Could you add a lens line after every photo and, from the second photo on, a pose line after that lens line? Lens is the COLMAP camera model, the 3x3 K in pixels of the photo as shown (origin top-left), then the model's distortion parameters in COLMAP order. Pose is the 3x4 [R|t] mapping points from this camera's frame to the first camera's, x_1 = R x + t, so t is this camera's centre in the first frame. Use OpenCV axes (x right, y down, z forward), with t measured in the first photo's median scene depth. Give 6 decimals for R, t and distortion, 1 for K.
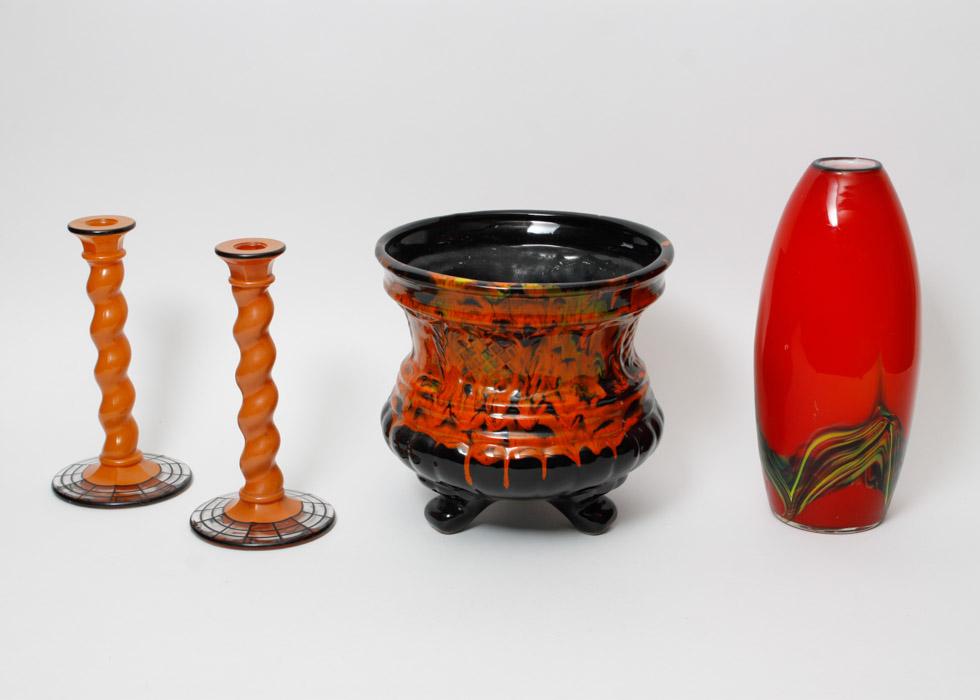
lens RADIAL K [[1882.5, 0, 494.0], [0, 1882.5, 349.6], [0, 0, 1]] dist [-0.001736, 0.000000]
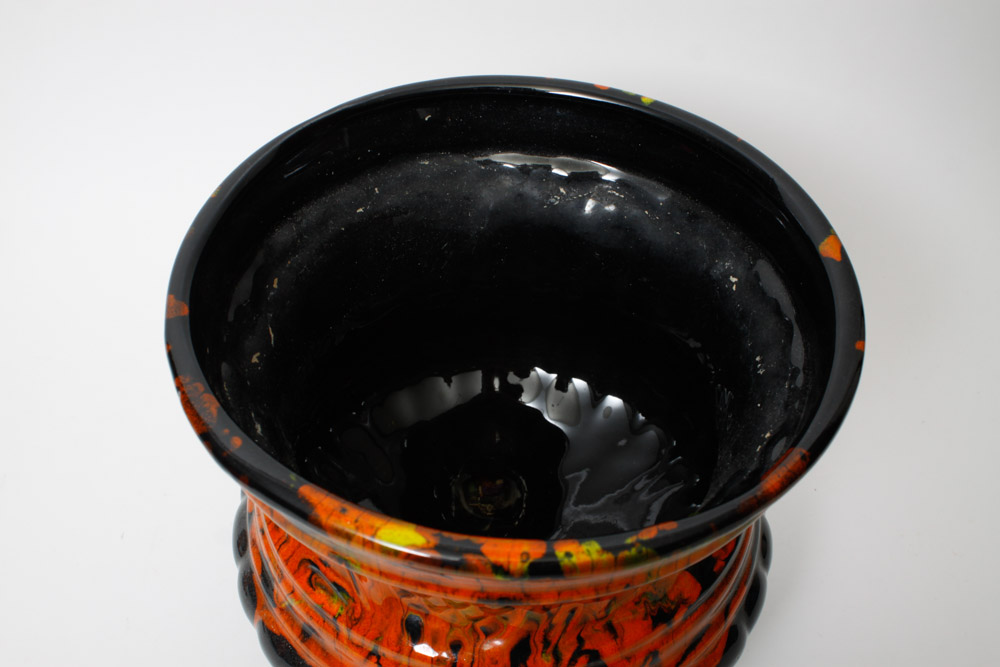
lens RADIAL K [[1246.0, 0, 497.7], [0, 1246.0, 335.4], [0, 0, 1]] dist [-0.178130, 0.000000]
pose [[0.992784, -0.072626, 0.095424, -0.017133], [0.020023, 0.884968, 0.465221, -0.181775], [-0.118235, -0.459953, 0.880036, 0.767163]]
